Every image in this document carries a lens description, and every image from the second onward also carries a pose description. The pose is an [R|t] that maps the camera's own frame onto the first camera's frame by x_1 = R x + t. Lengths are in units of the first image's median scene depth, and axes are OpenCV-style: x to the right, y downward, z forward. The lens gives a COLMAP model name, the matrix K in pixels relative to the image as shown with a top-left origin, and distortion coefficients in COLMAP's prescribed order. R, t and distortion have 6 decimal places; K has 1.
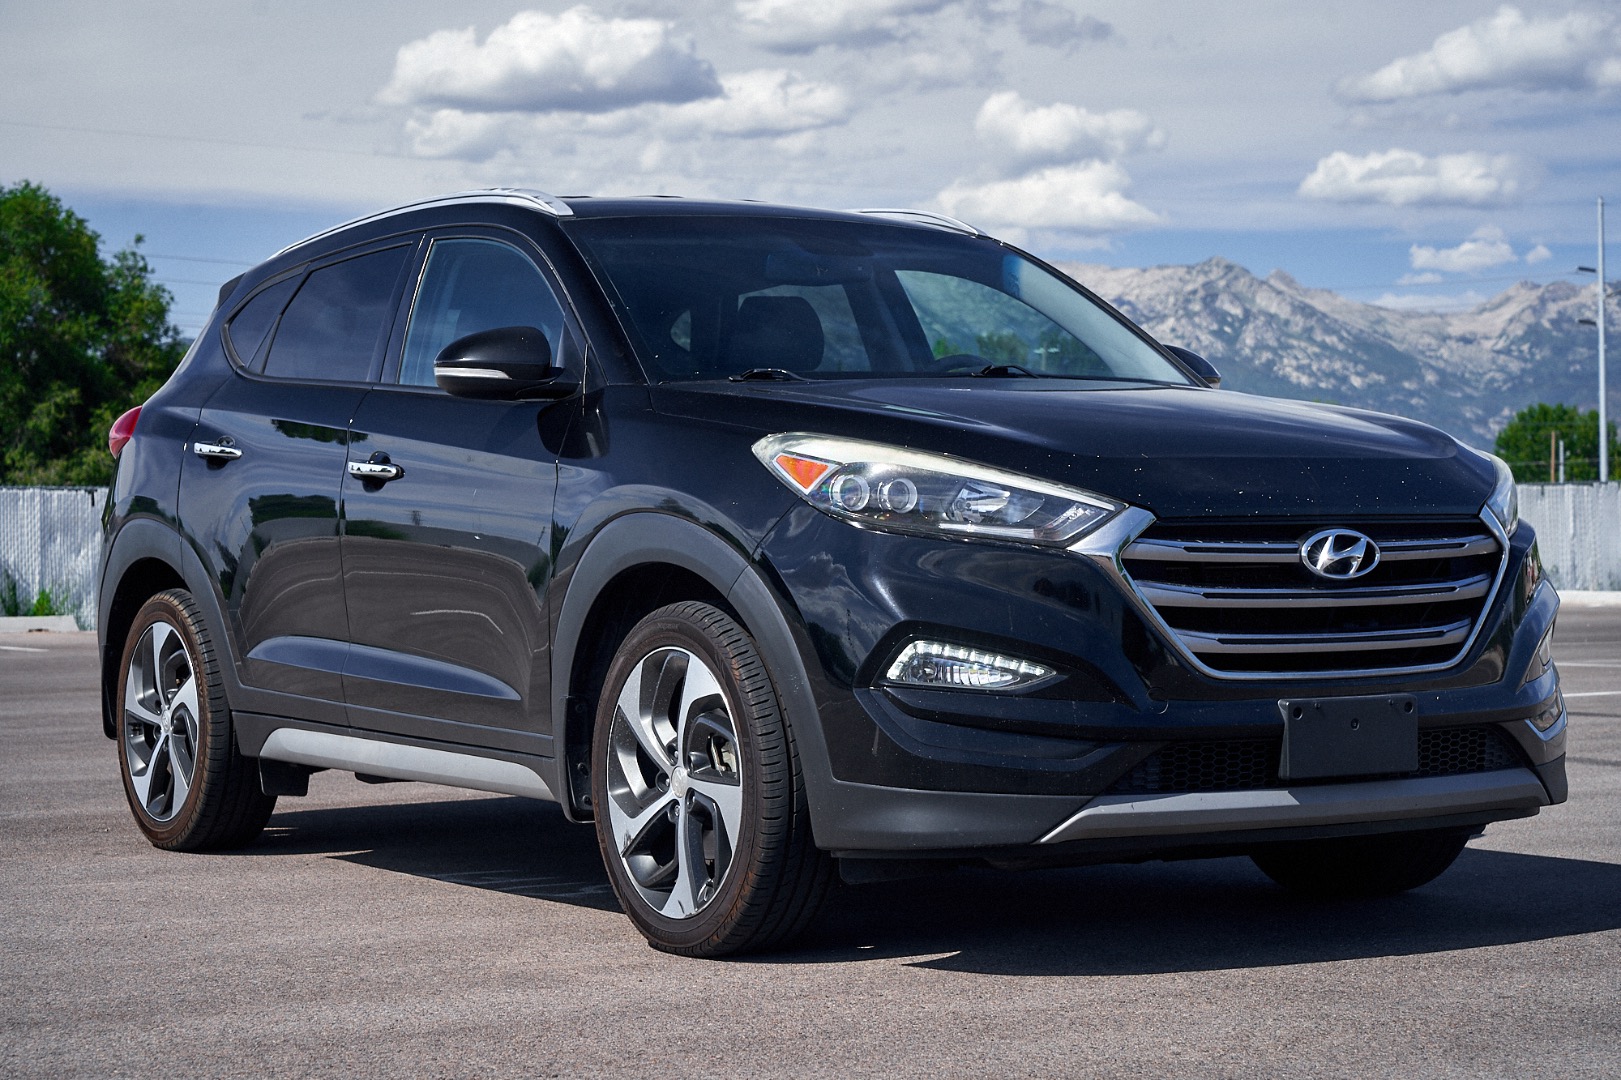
lens RADIAL K [[3238.7, 0, 804.1], [0, 3238.7, 546.8], [0, 0, 1]] dist [0.172797, 0.000000]
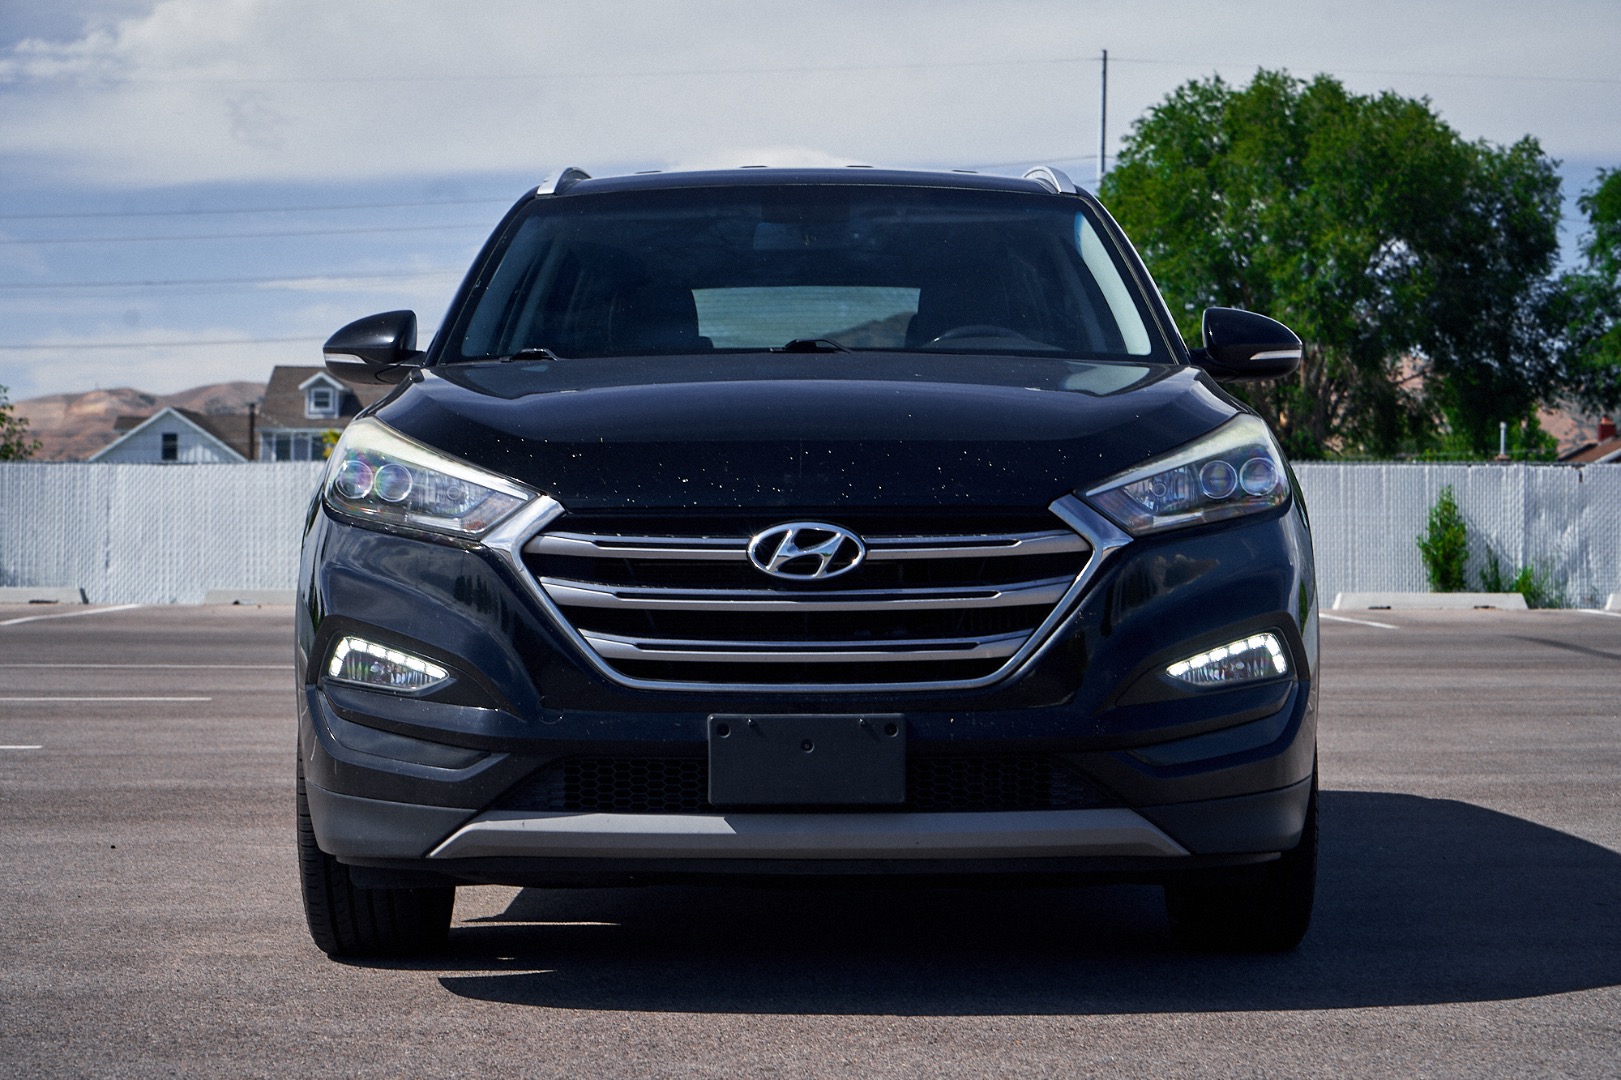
lens RADIAL K [[3238.7, 0, 803.1], [0, 3238.7, 538.7], [0, 0, 1]] dist [0.172797, 0.000000]
pose [[0.838683, 0.015920, -0.544387, 0.639036], [-0.012824, 0.999873, 0.009483, -0.009415], [0.544469, -0.000972, 0.838781, 0.268030]]
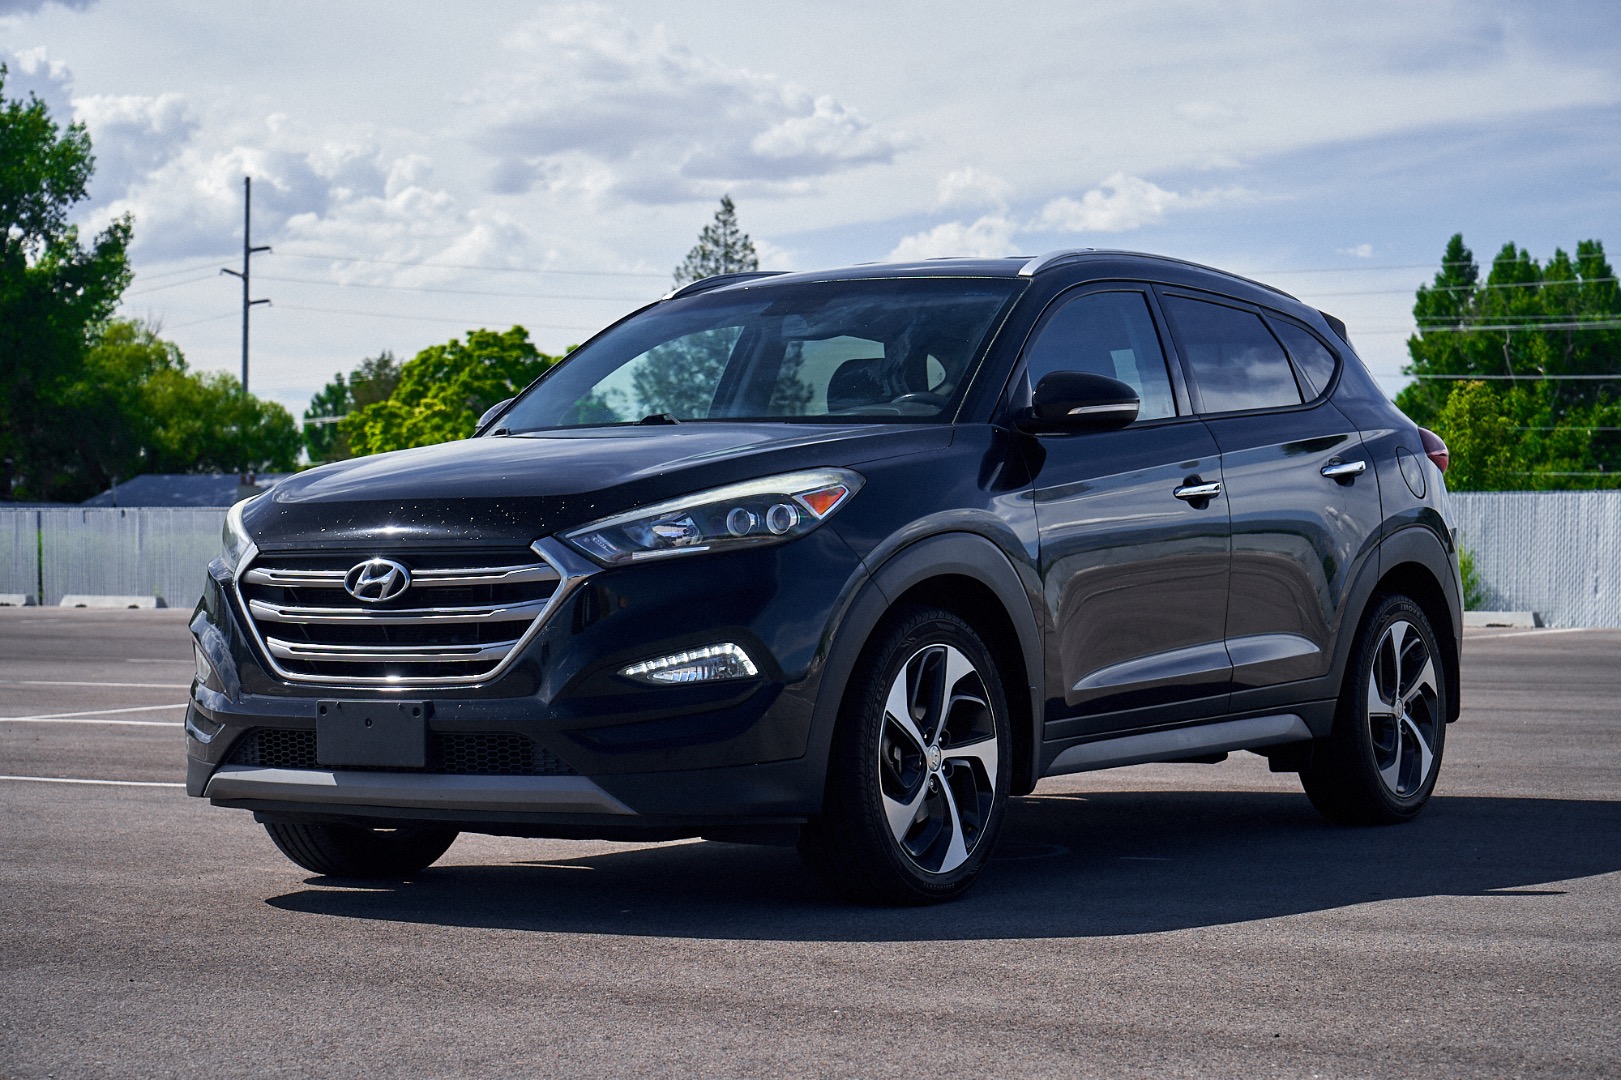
lens RADIAL K [[3238.7, 0, 807.6], [0, 3238.7, 540.0], [0, 0, 1]] dist [0.172797, 0.000000]
pose [[0.396659, 0.004093, -0.917957, 1.322773], [0.001989, 0.999984, 0.005318, -0.018623], [0.917964, -0.003935, 0.396645, 0.672250]]
